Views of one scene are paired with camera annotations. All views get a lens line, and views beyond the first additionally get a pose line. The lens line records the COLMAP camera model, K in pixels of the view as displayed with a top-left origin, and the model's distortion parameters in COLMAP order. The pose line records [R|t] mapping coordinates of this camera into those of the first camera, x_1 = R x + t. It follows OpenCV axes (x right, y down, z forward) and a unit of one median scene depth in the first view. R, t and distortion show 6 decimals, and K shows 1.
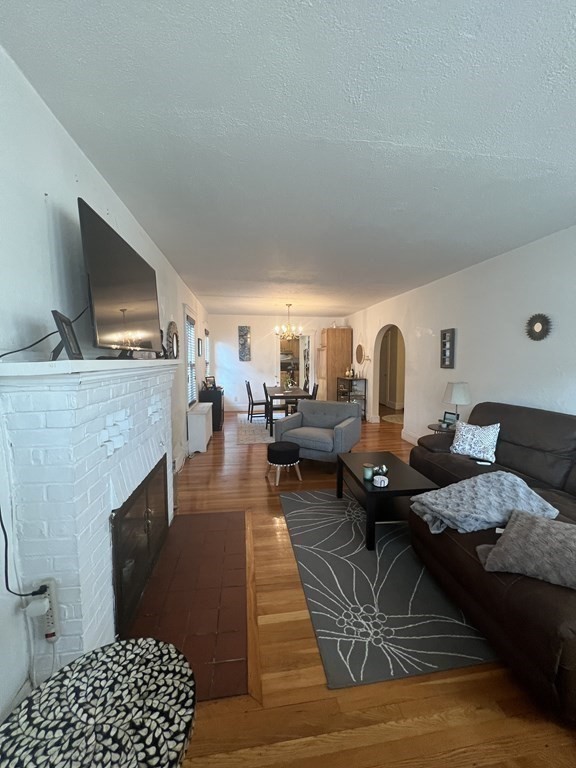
lens RADIAL K [[307.8, 0, 286.0], [0, 307.8, 383.4], [0, 0, 1]] dist [-0.001113, 0.000089]
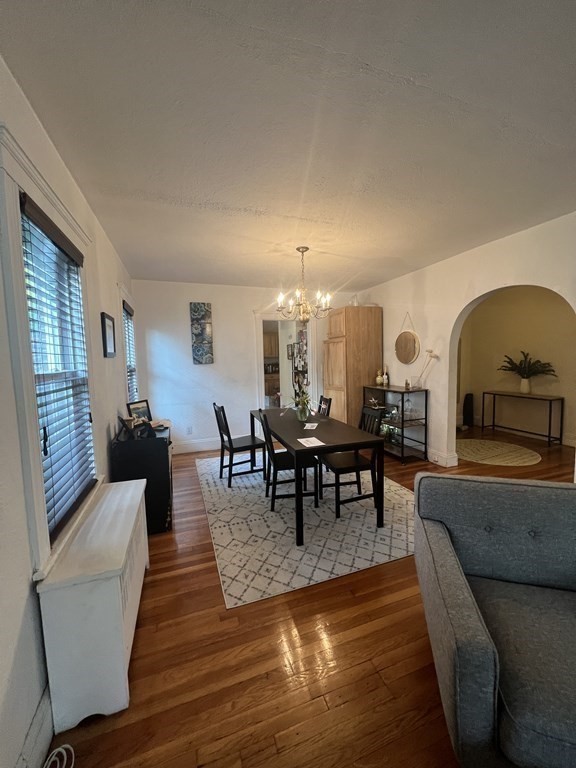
lens RADIAL K [[307.8, 0, 292.2], [0, 307.8, 382.3], [0, 0, 1]] dist [-0.001113, 0.000089]
pose [[0.977474, -0.038264, 0.207558, -0.099196], [0.037868, 0.999265, 0.005882, -0.037683], [-0.207630, 0.002110, 0.978205, 0.429780]]
